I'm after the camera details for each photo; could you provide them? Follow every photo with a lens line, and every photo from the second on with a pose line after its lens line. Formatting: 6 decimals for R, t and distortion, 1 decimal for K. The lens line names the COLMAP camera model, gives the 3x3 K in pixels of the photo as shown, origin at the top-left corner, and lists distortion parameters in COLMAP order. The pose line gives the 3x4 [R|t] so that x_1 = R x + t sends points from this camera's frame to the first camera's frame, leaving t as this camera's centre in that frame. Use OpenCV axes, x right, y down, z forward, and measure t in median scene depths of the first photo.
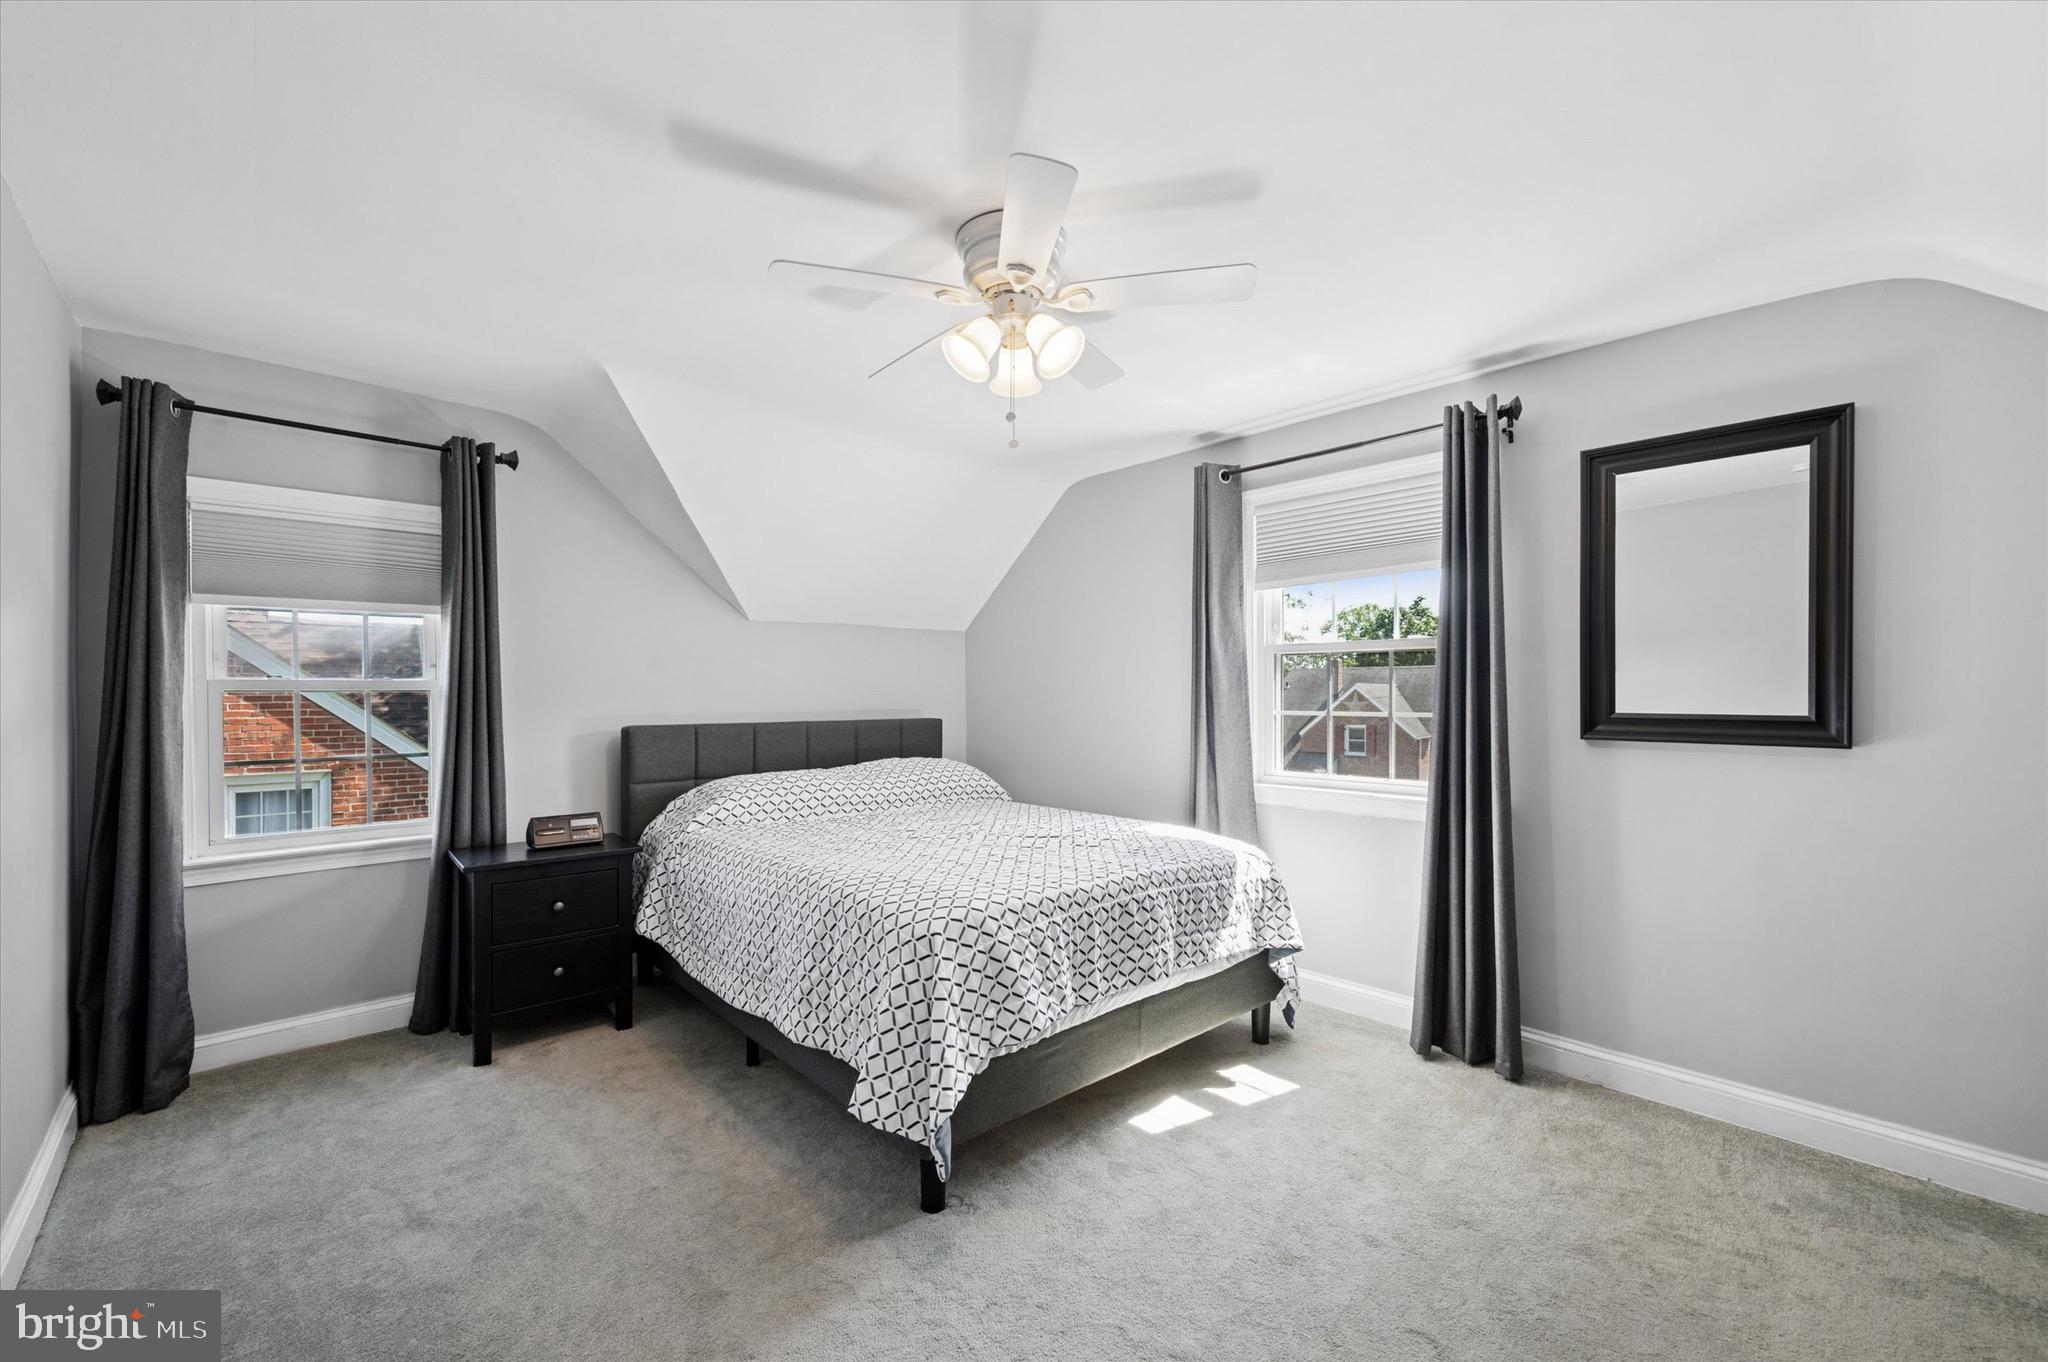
lens RADIAL K [[813.6, 0, 1083.2], [0, 813.6, 692.4], [0, 0, 1]] dist [-0.007680, 0.000057]
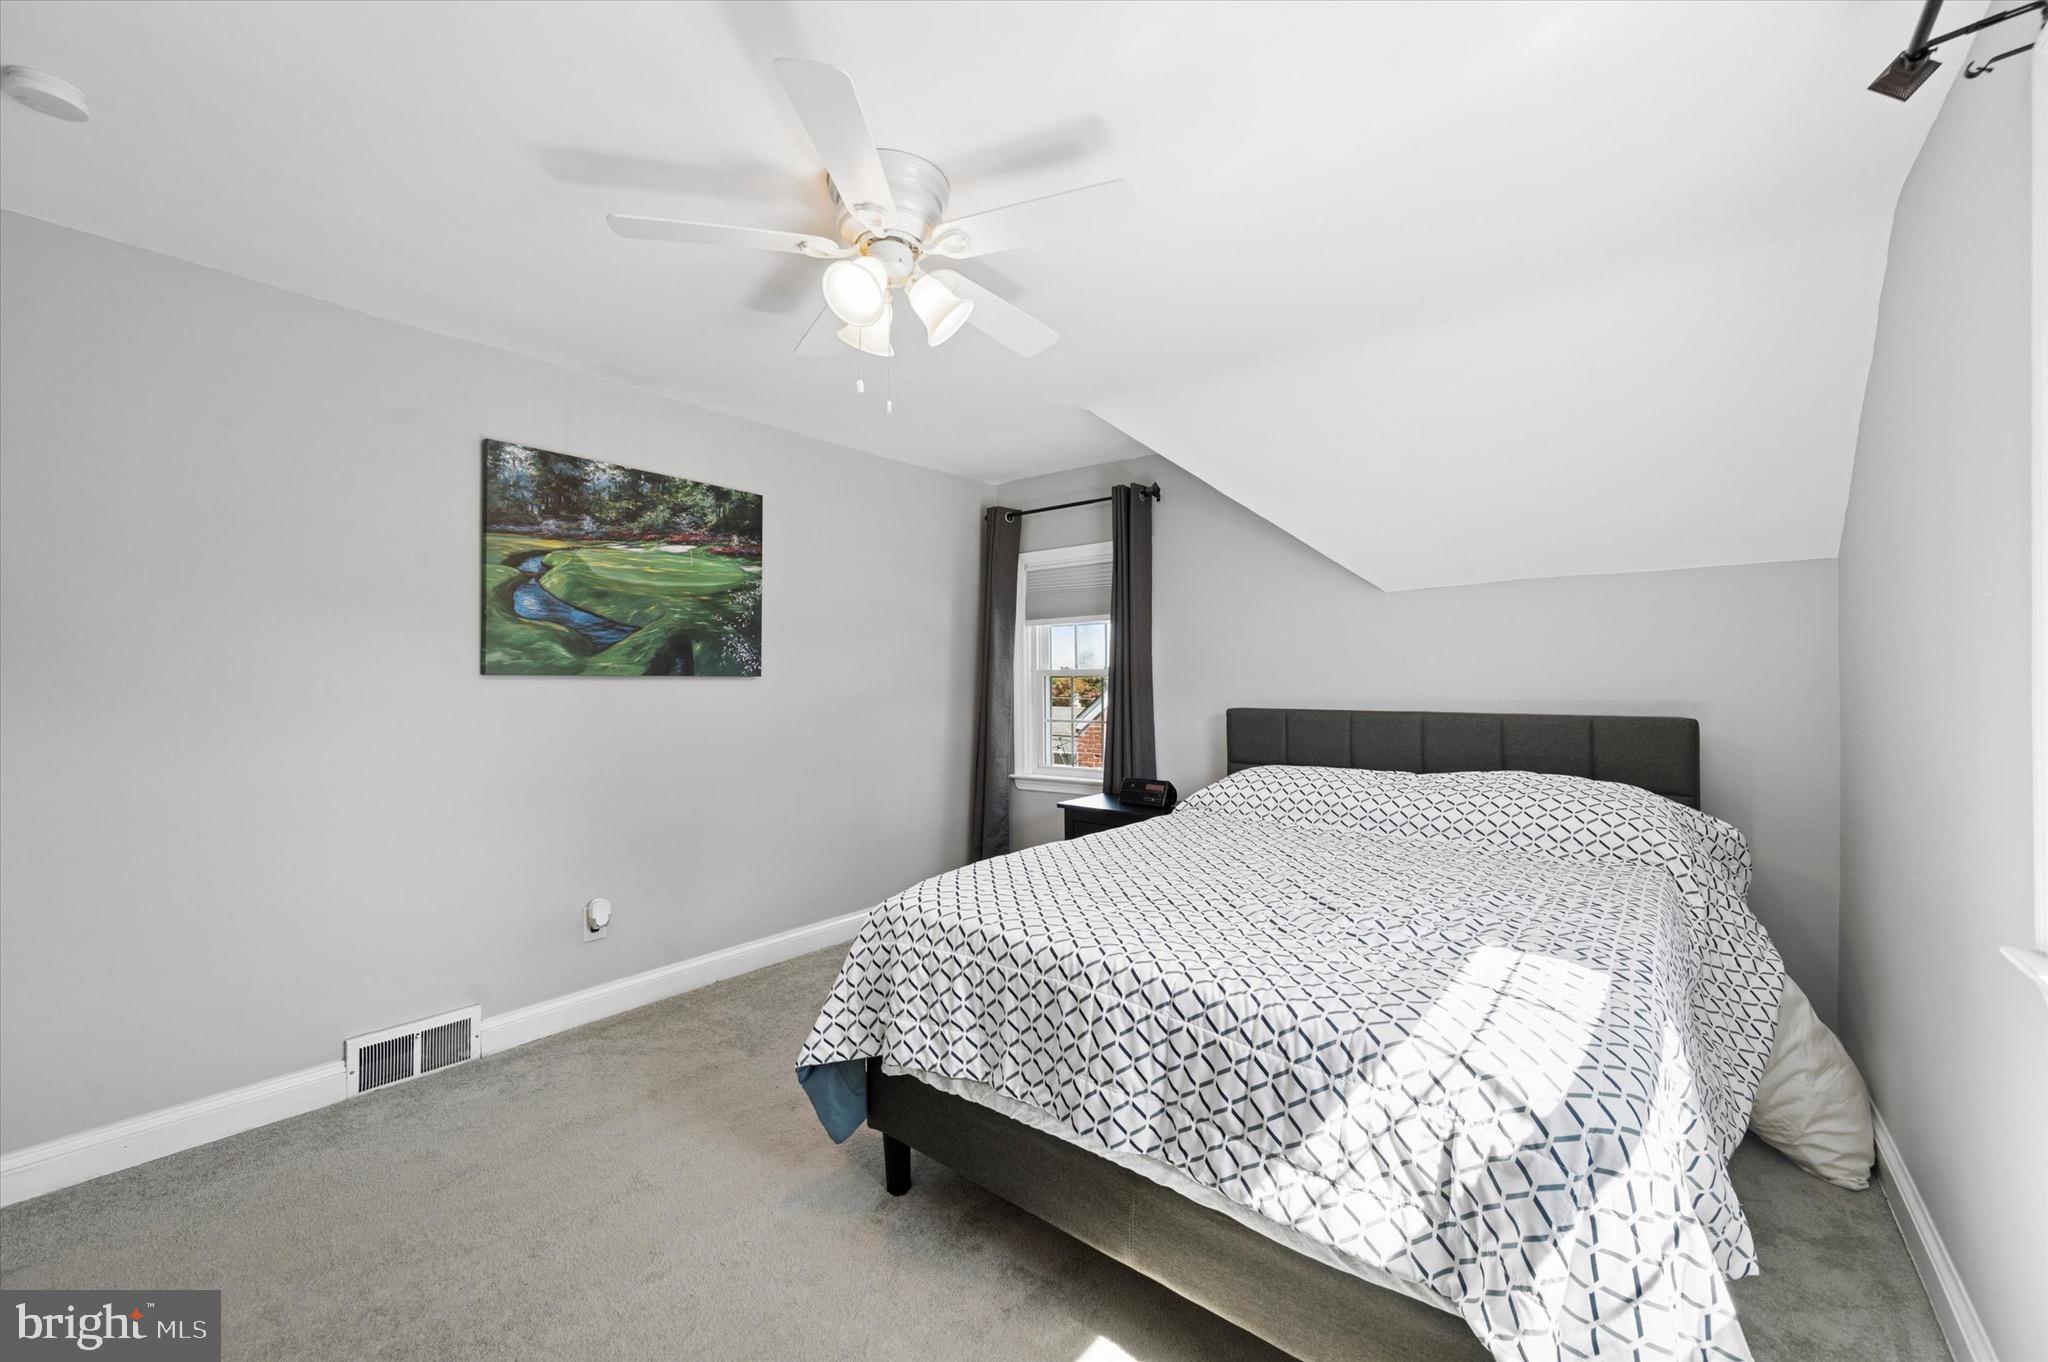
lens RADIAL K [[813.6, 0, 1021.9], [0, 813.6, 677.1], [0, 0, 1]] dist [-0.007680, 0.000057]
pose [[0.116565, -0.001888, -0.993181, 0.634954], [0.001967, 0.999997, -0.001670, 0.001602], [0.993181, -0.001759, 0.116568, 0.789542]]
